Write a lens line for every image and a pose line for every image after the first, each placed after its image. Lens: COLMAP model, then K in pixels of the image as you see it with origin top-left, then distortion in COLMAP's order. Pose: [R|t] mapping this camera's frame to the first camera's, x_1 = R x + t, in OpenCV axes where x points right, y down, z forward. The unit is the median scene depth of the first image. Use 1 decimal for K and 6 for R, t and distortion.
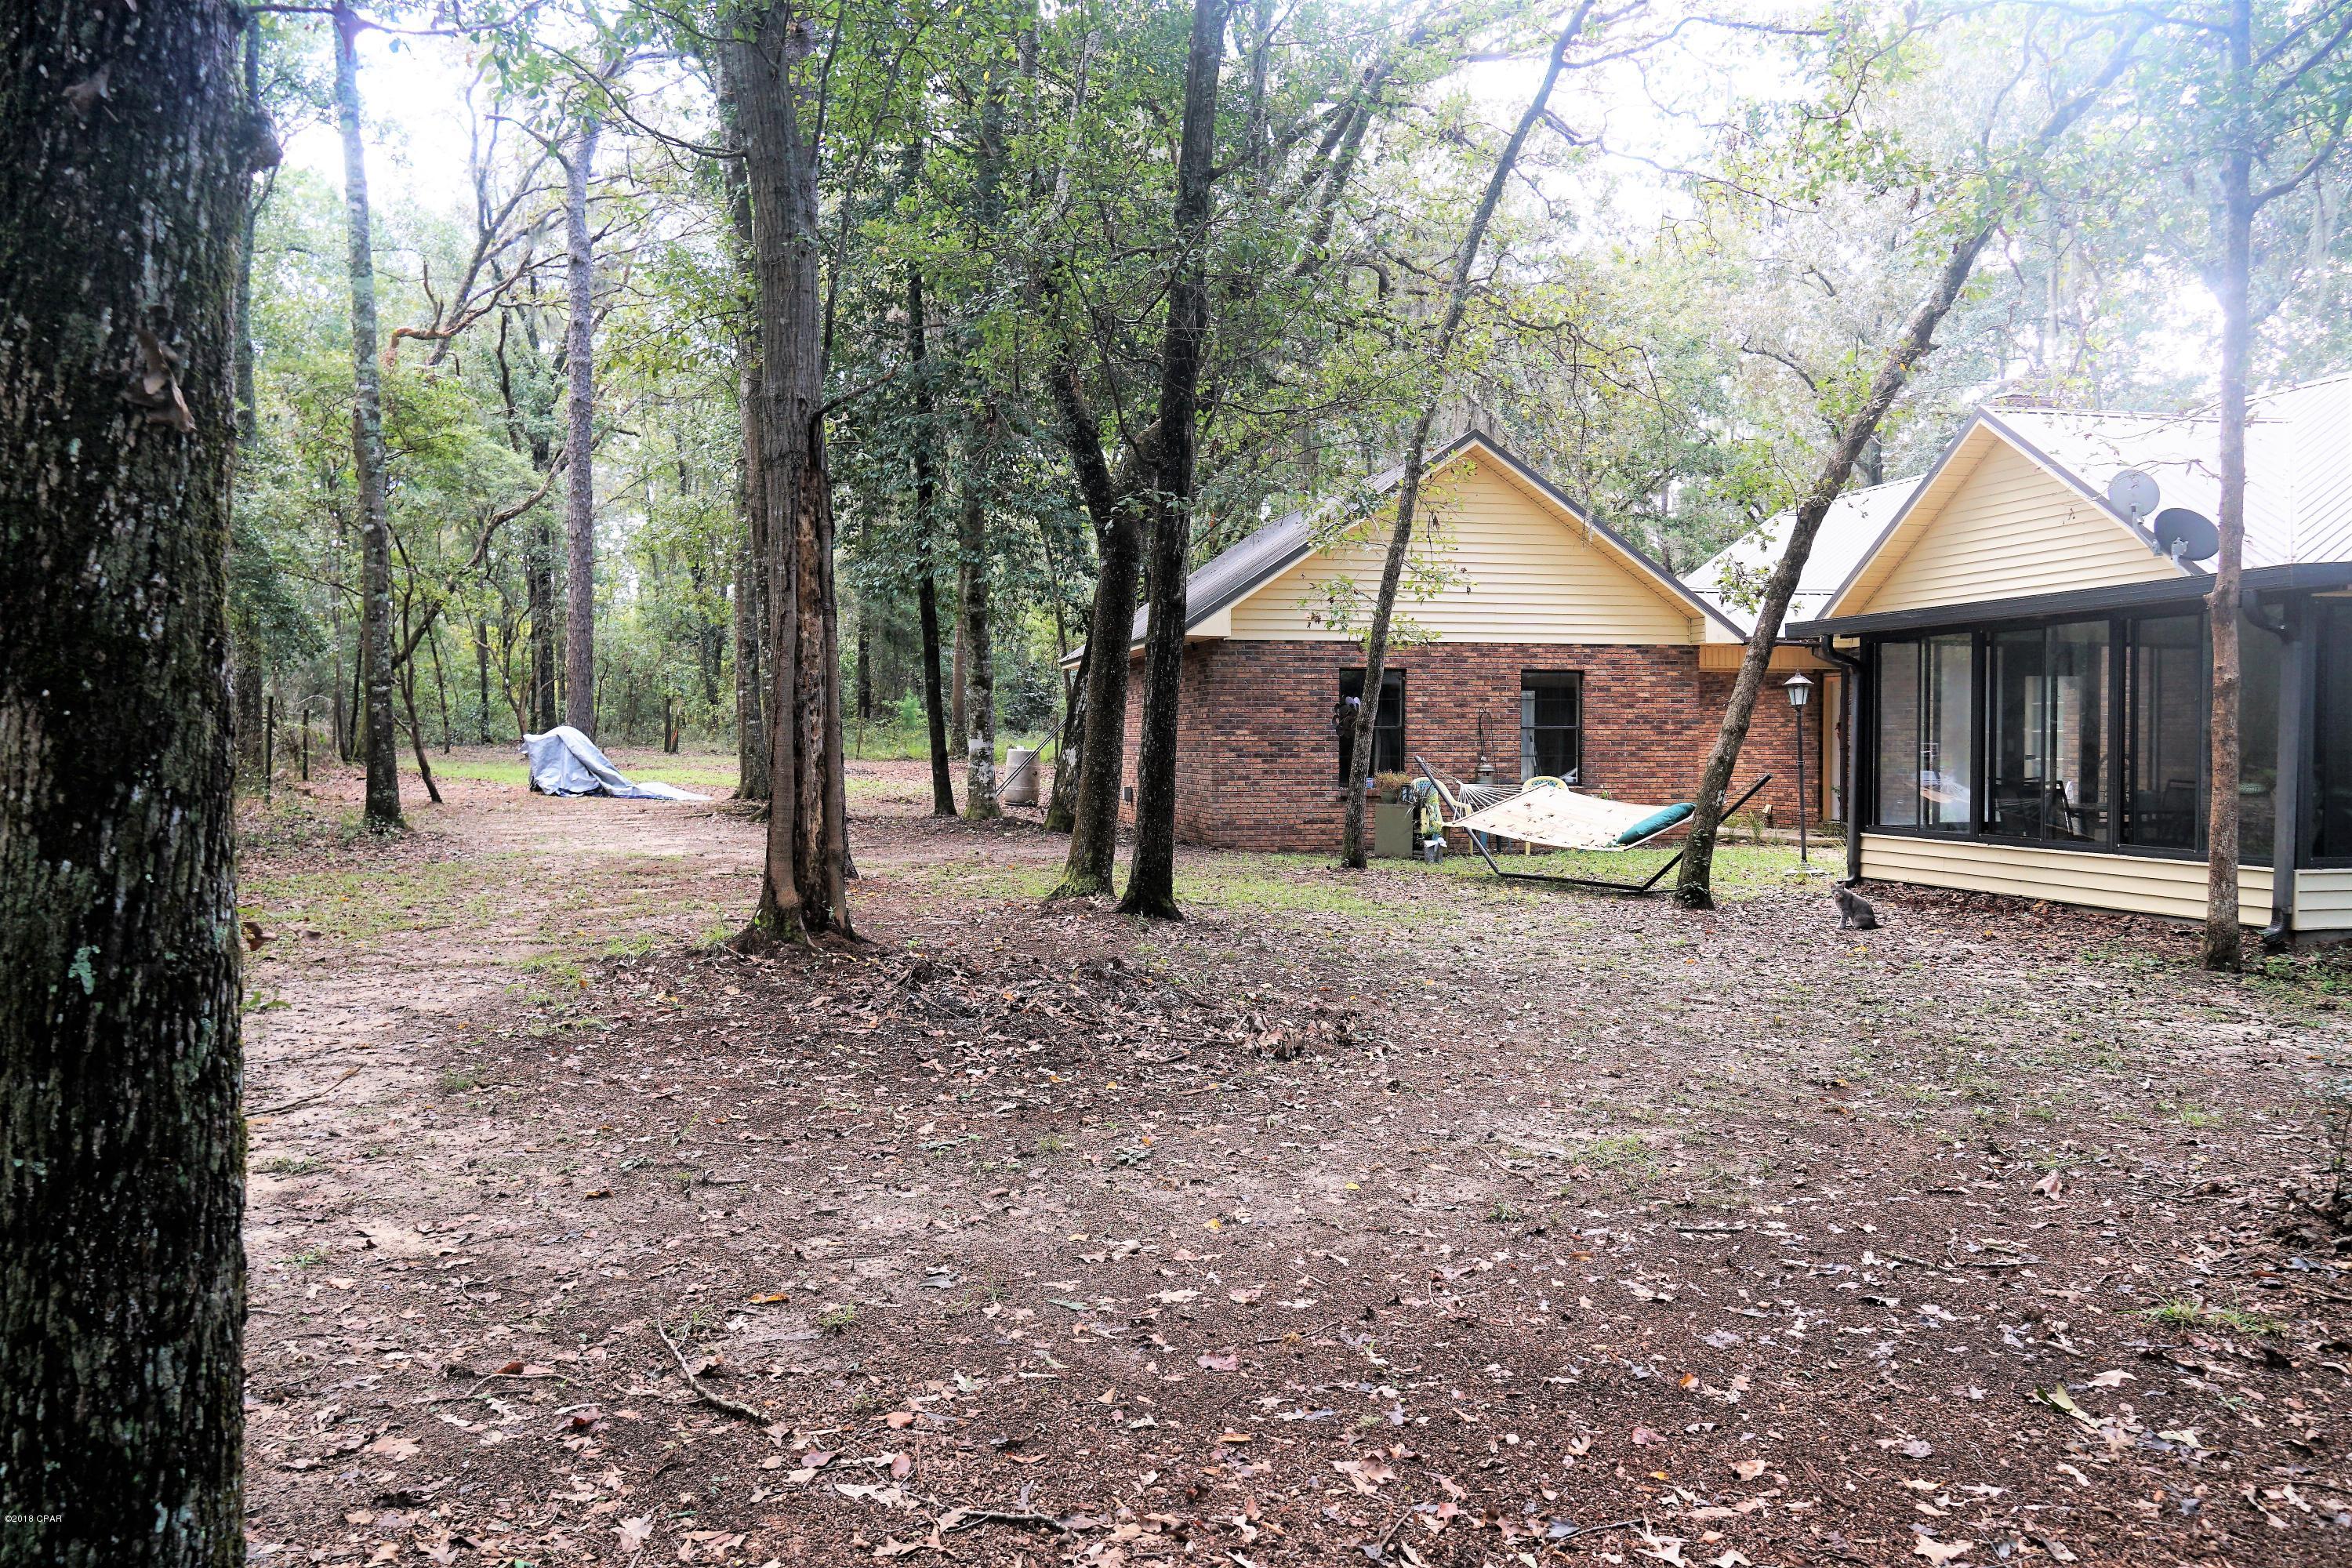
lens RADIAL K [[1764.9, 0, 1176.8], [0, 1764.9, 788.1], [0, 0, 1]] dist [-0.046985, 0.059152]
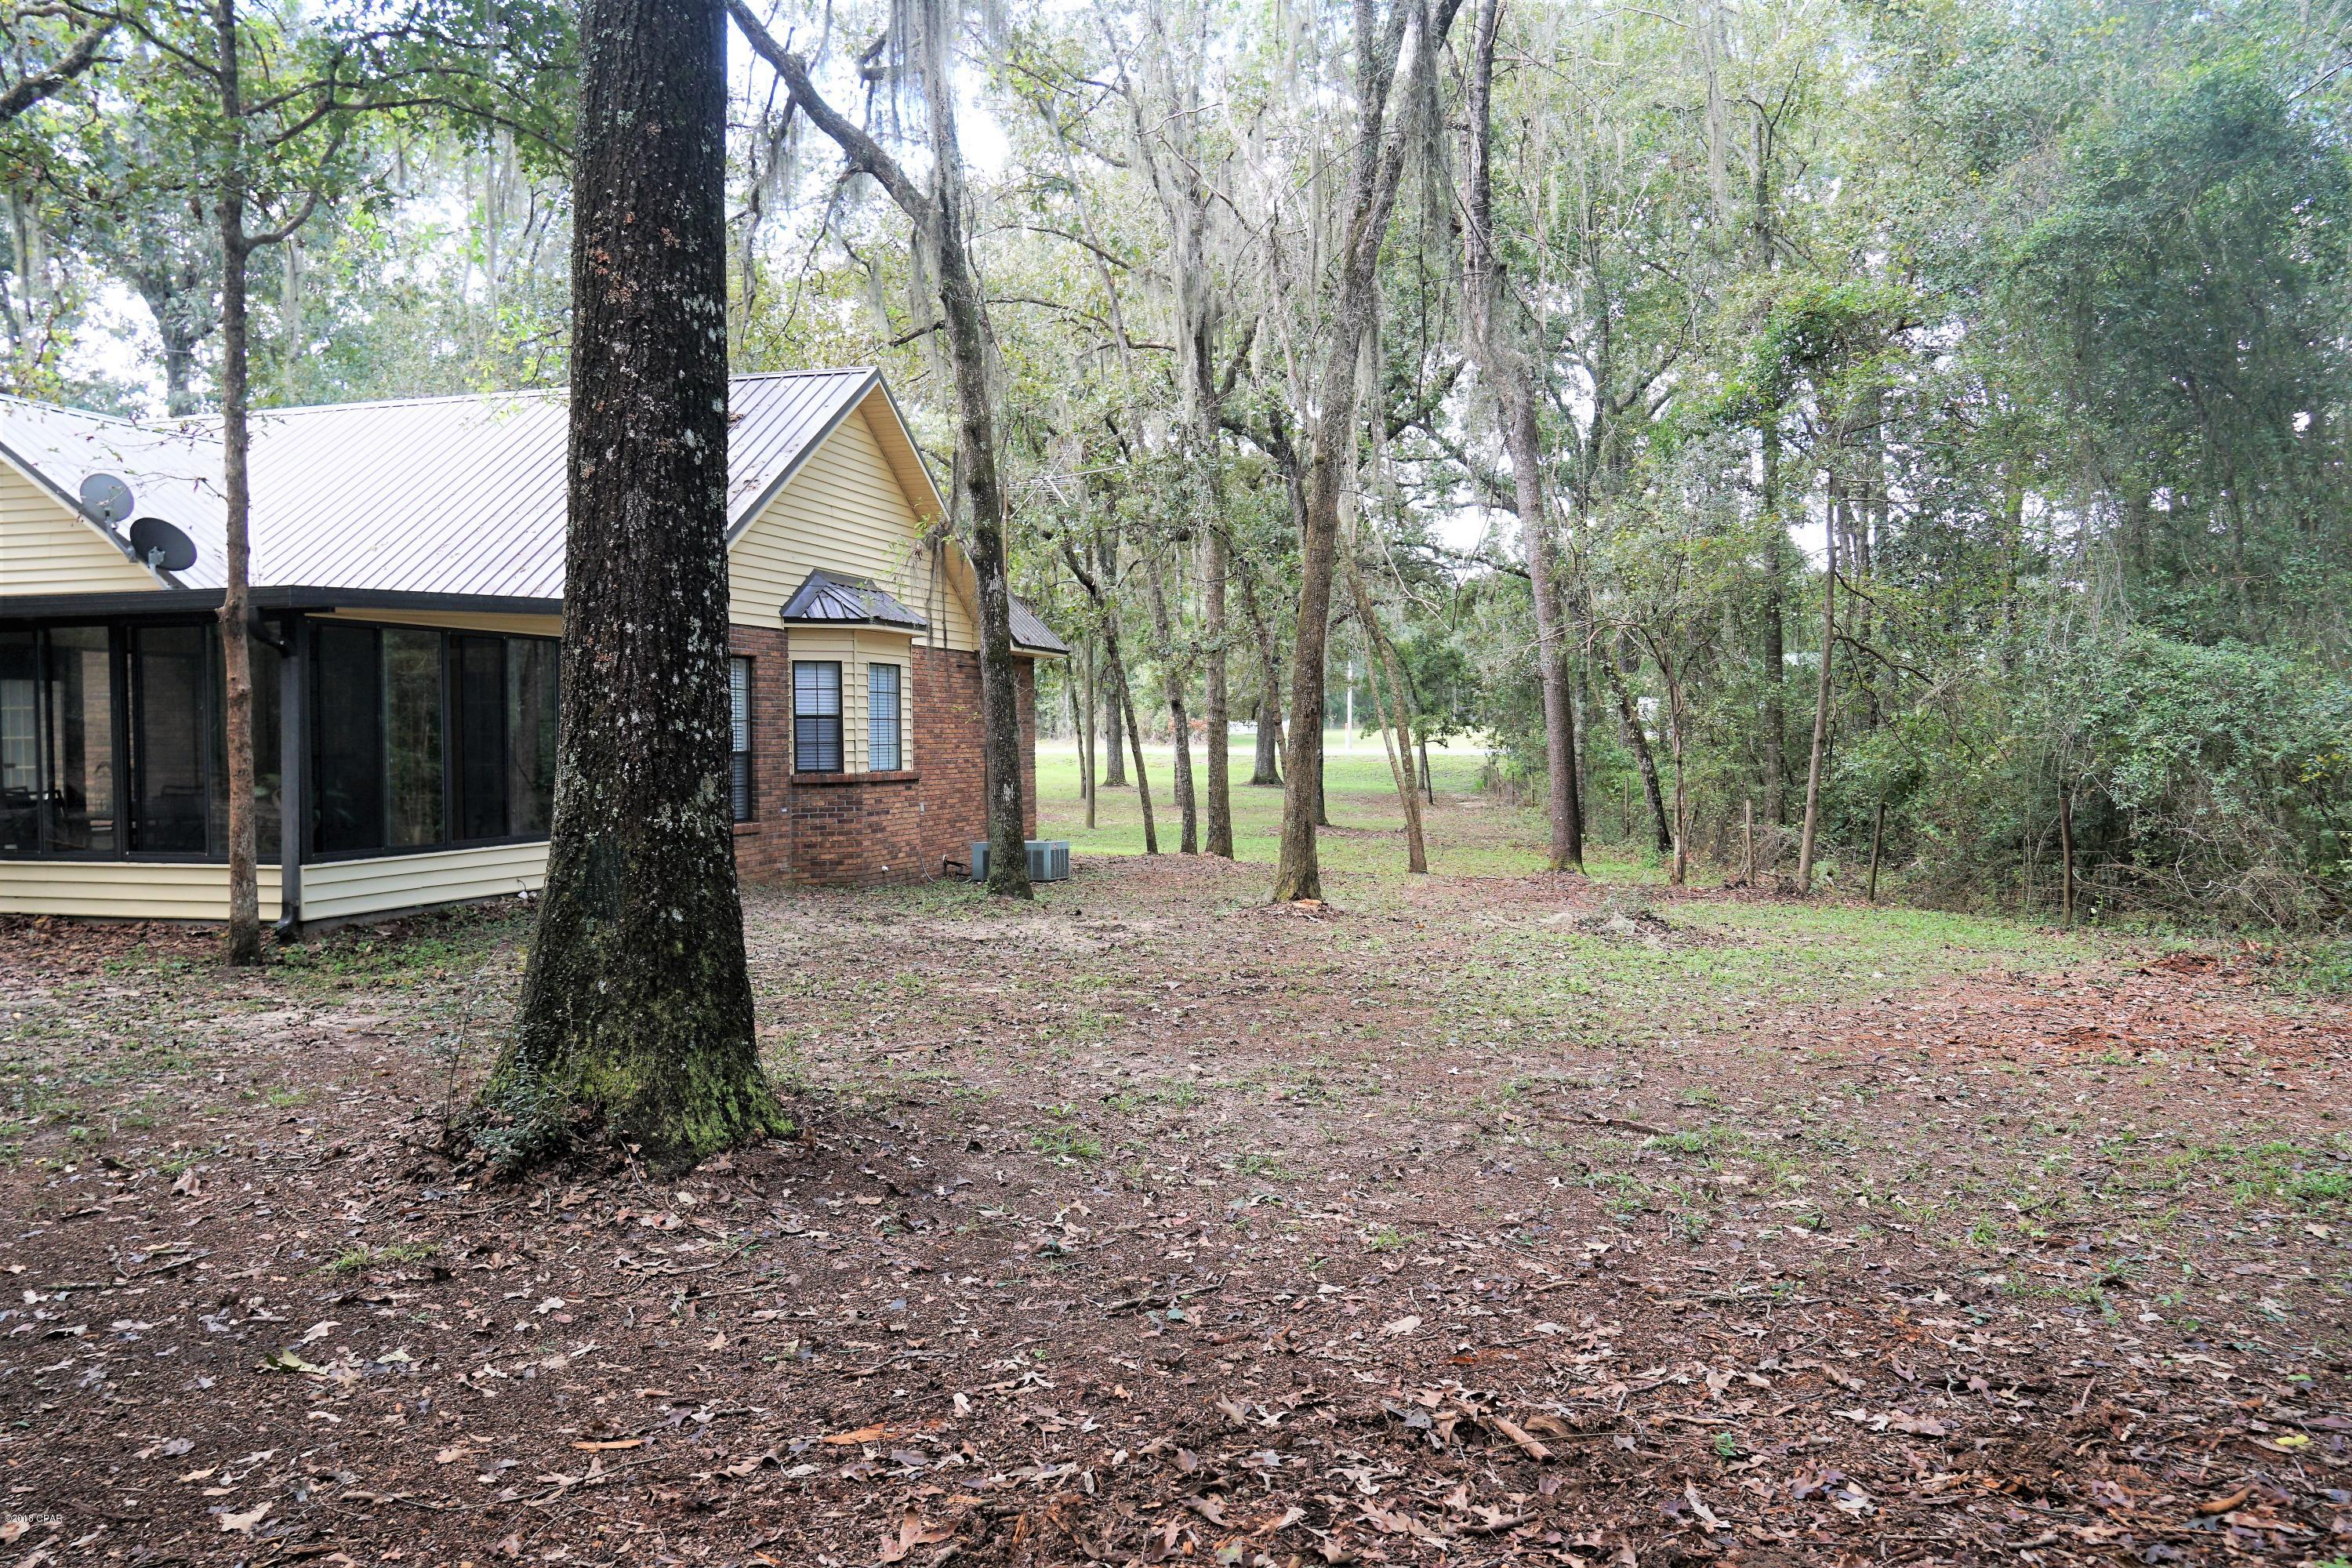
lens RADIAL K [[1764.9, 0, 1176.8], [0, 1764.9, 788.1], [0, 0, 1]] dist [-0.046985, 0.059152]
pose [[0.477545, -0.027596, 0.878174, -0.067381], [0.030123, 0.999433, 0.015026, -0.001797], [-0.878091, 0.019278, 0.478105, -0.003284]]
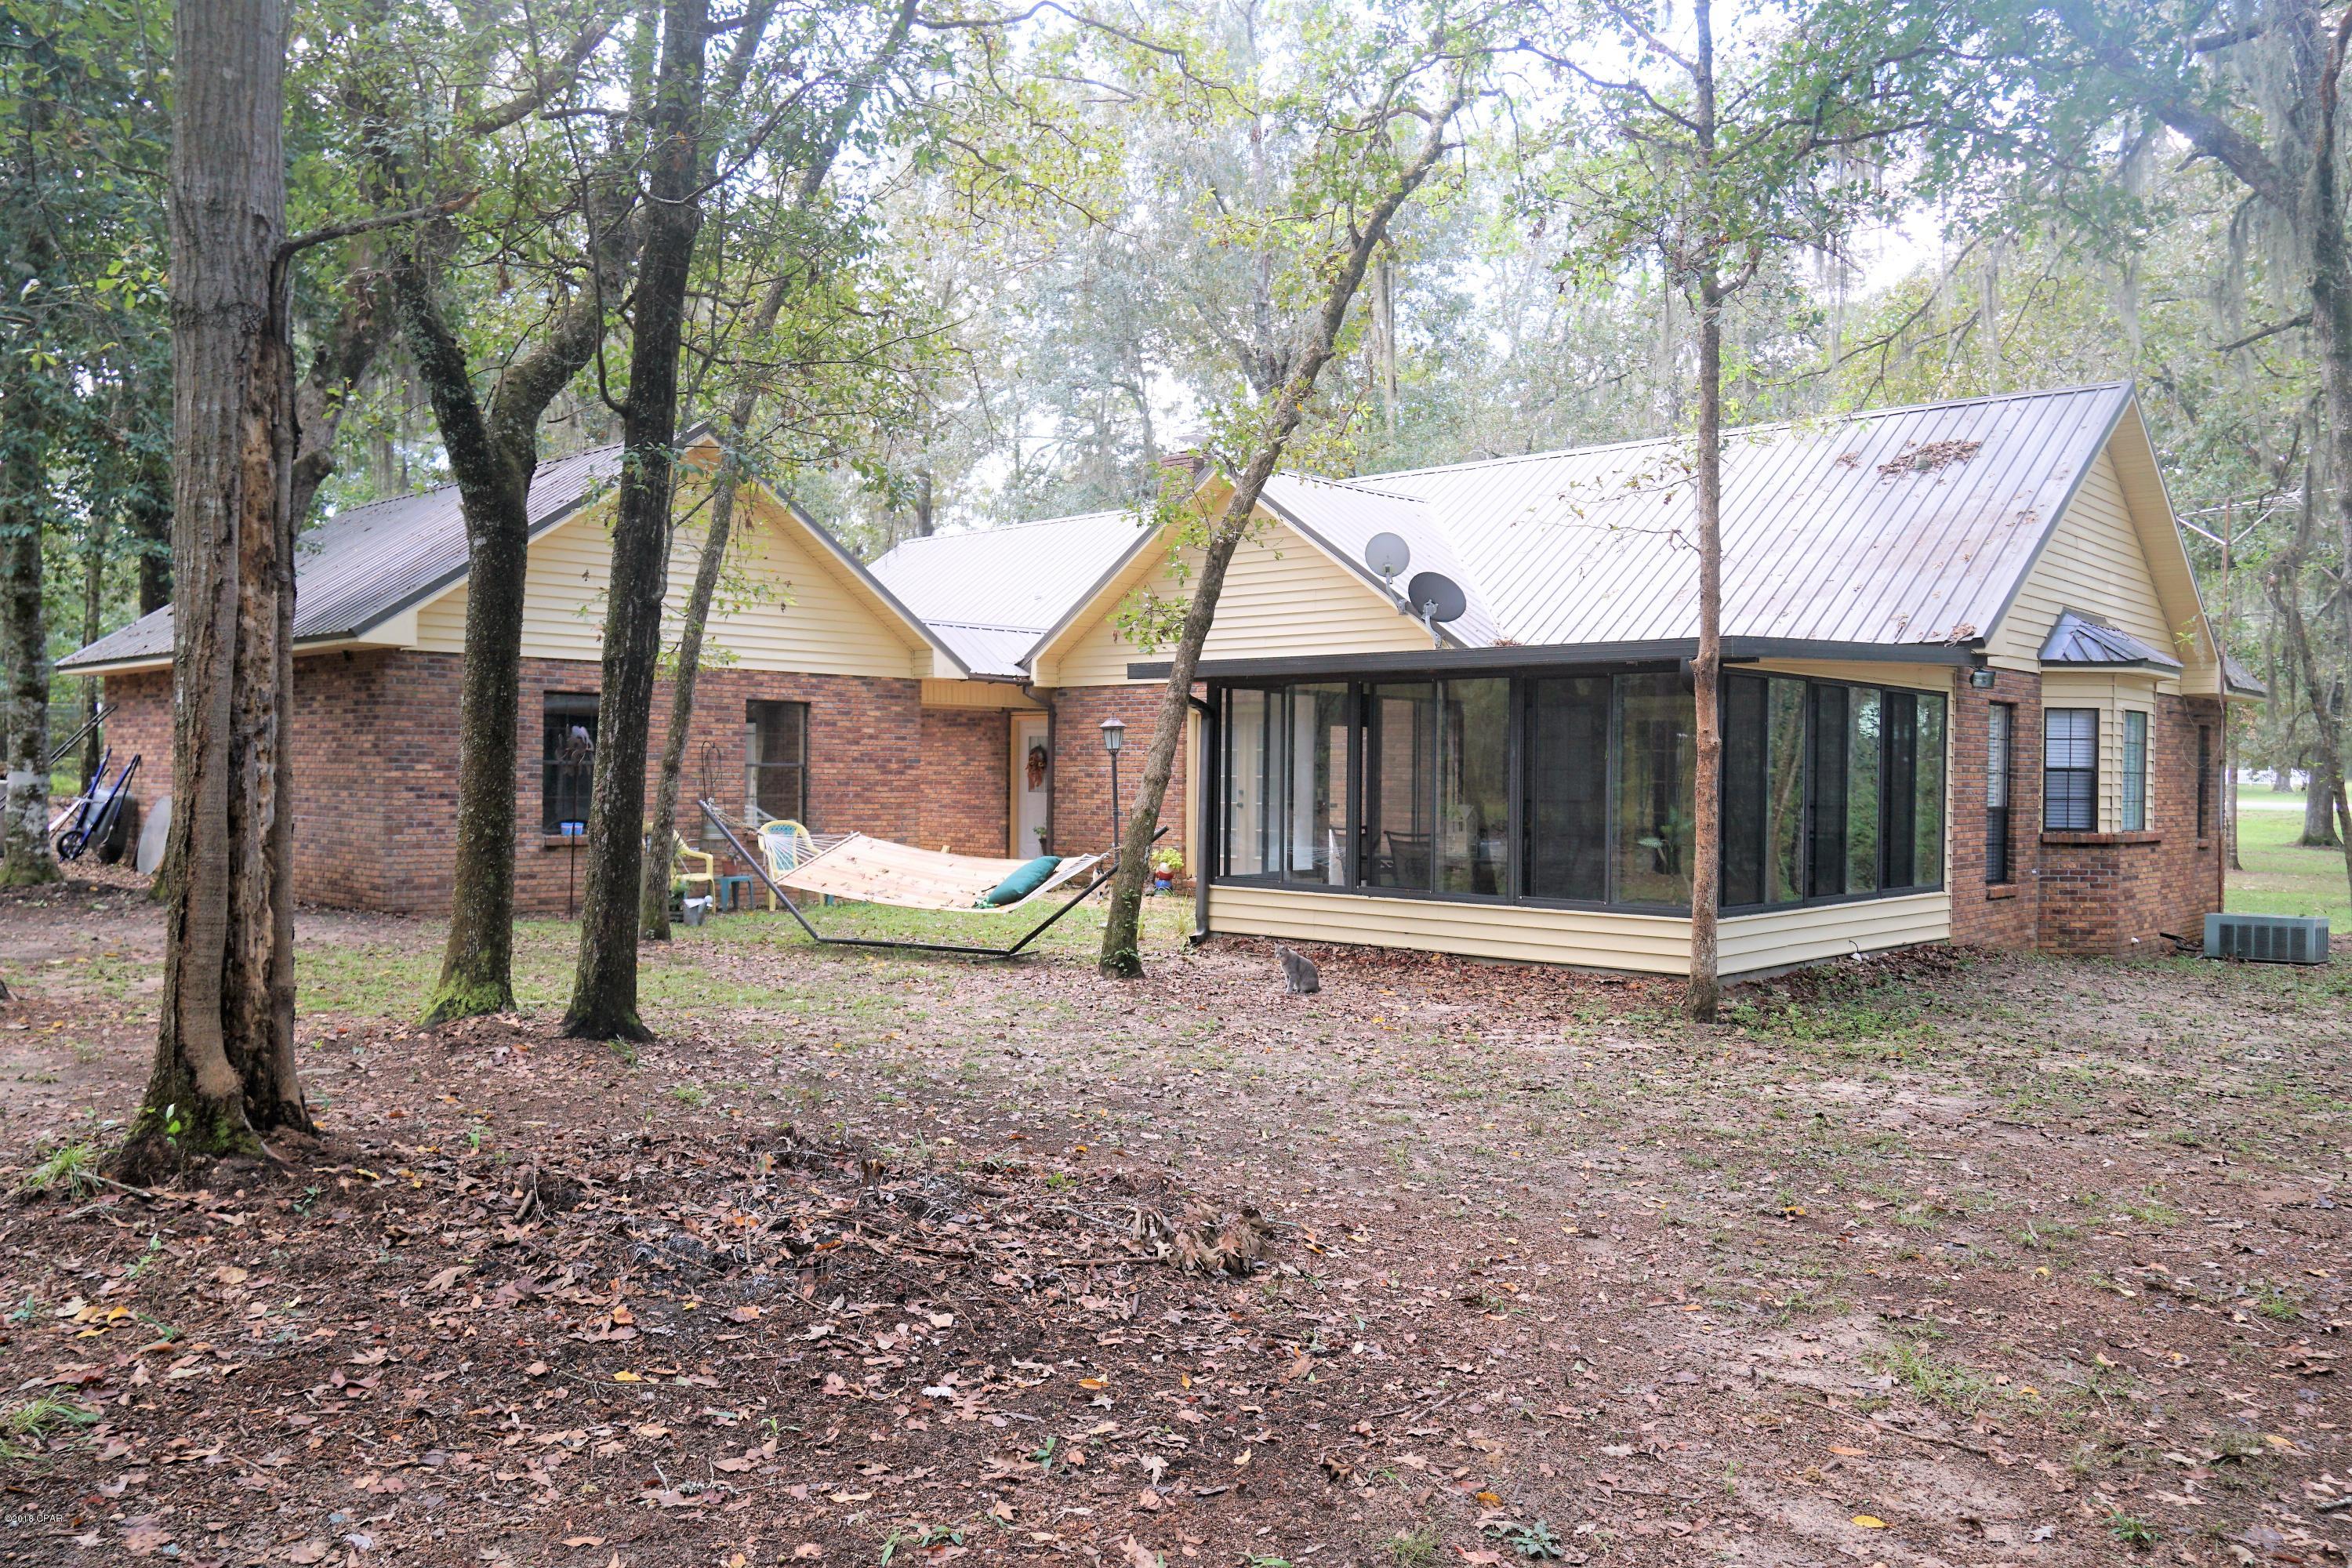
lens RADIAL K [[1764.9, 0, 1176.8], [0, 1764.9, 788.1], [0, 0, 1]] dist [-0.046985, 0.059152]
pose [[0.827628, 0.006133, 0.561244, -0.281023], [0.001918, 0.999904, -0.013755, -0.023800], [-0.561274, 0.012461, 0.827536, 0.349527]]
